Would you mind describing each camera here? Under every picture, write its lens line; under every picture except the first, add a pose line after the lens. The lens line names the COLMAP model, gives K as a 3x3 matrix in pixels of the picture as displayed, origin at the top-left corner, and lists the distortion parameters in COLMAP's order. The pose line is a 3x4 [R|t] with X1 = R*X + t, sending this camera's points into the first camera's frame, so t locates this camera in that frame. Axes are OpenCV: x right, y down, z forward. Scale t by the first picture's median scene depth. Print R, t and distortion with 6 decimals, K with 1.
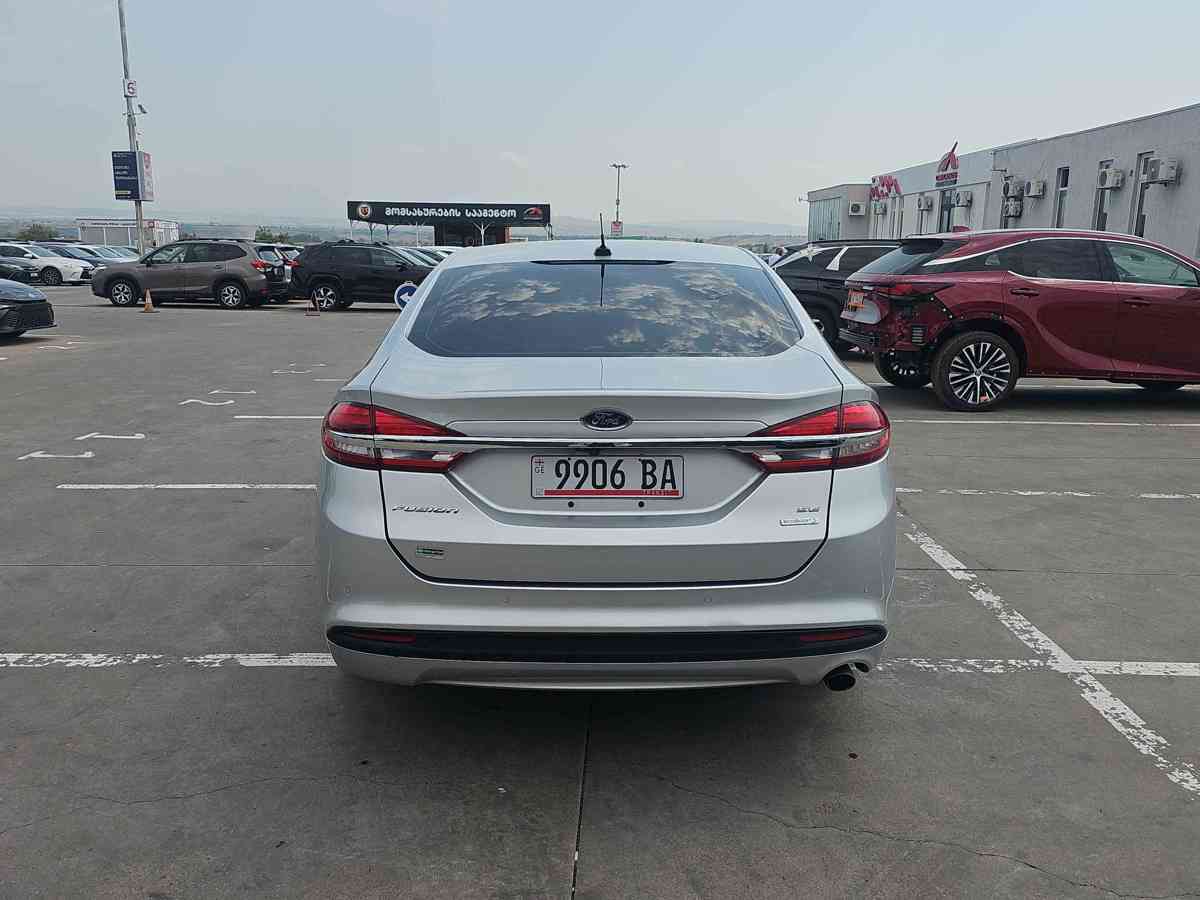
lens RADIAL K [[947.7, 0, 597.8], [0, 947.7, 440.3], [0, 0, 1]] dist [0.053529, -0.061338]
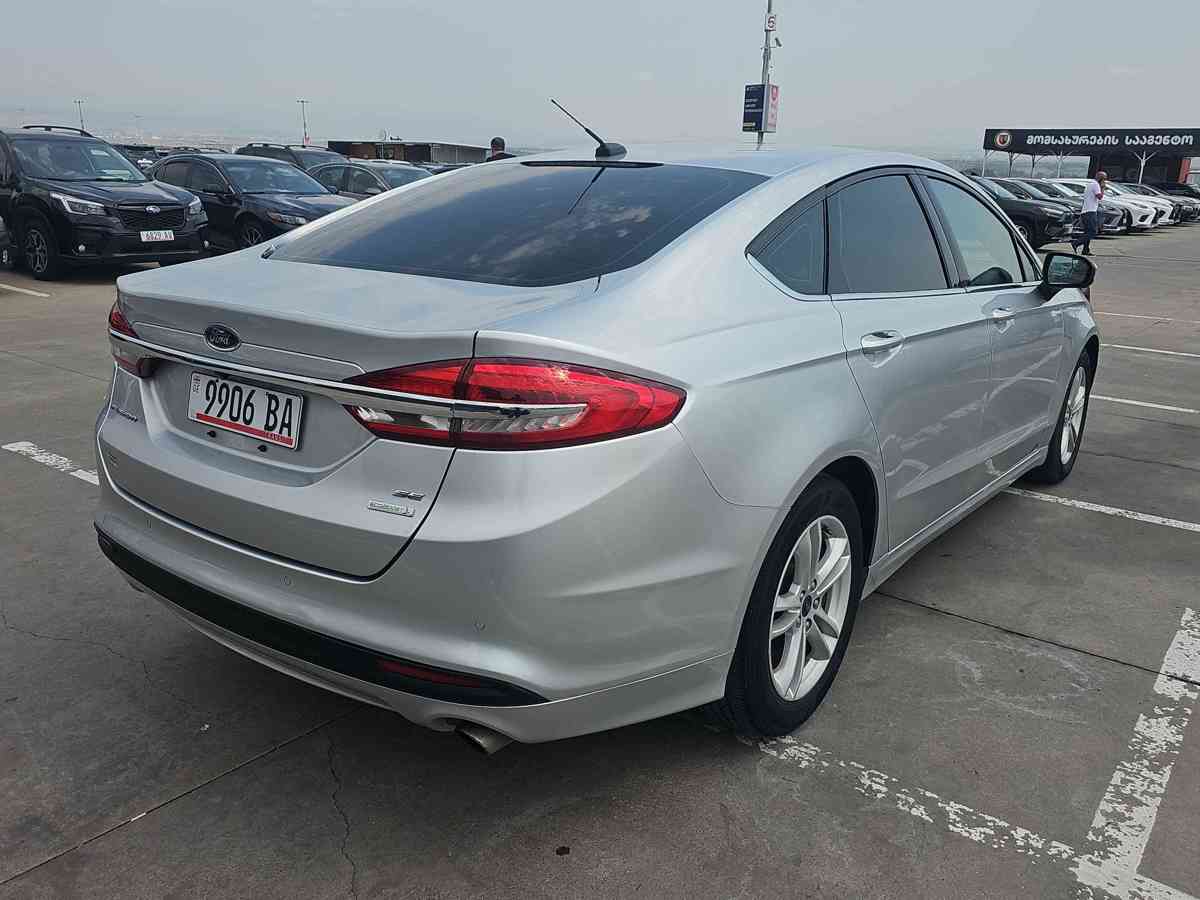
lens RADIAL K [[947.7, 0, 603.7], [0, 947.7, 454.3], [0, 0, 1]] dist [0.053529, -0.061338]
pose [[0.805302, 0.178952, -0.565212, 0.504089], [-0.133606, 0.983612, 0.121063, -0.044268], [0.577614, -0.021977, 0.816014, 0.339496]]
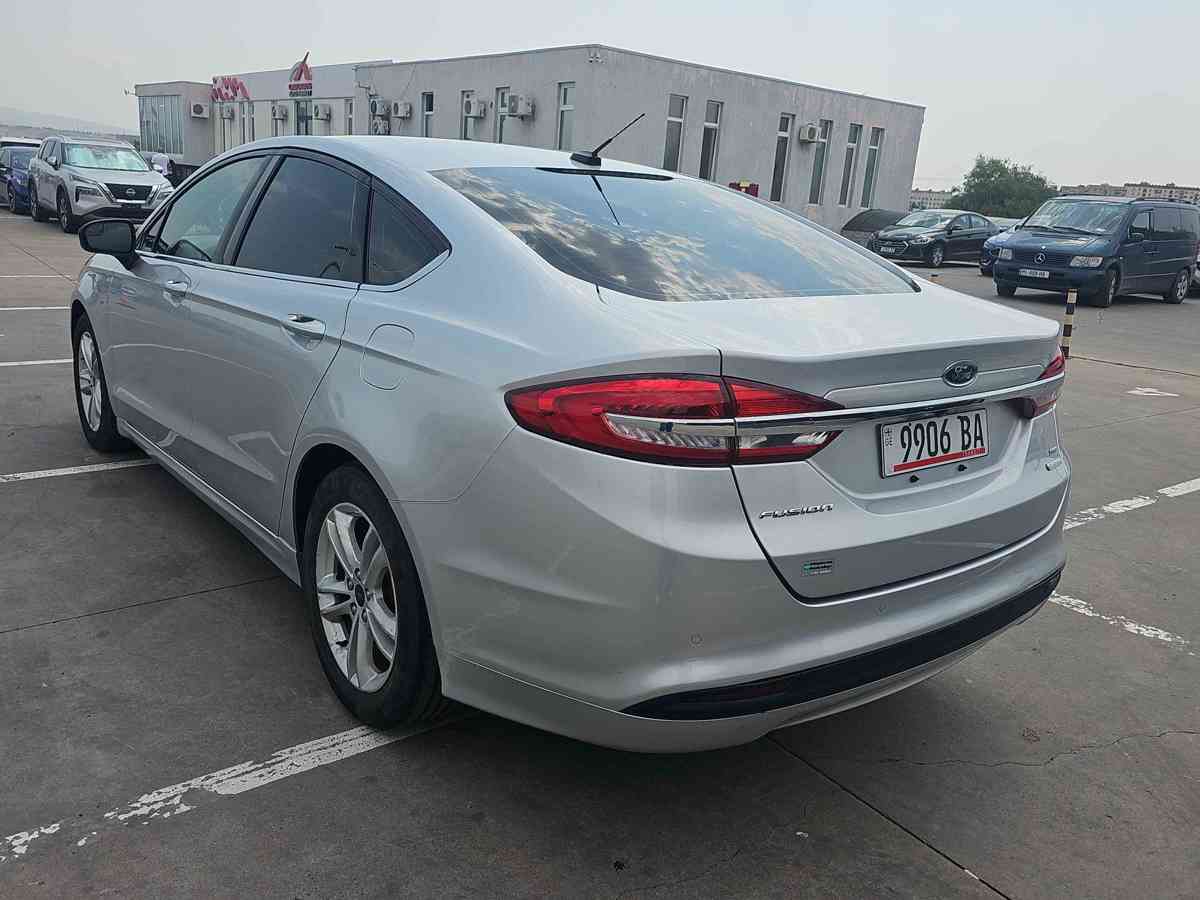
lens RADIAL K [[947.7, 0, 589.4], [0, 947.7, 442.0], [0, 0, 1]] dist [0.053529, -0.061338]
pose [[0.791827, -0.110639, 0.600641, -0.509151], [0.056542, 0.992511, 0.108282, -0.047970], [-0.608123, -0.051779, 0.792153, 0.347032]]
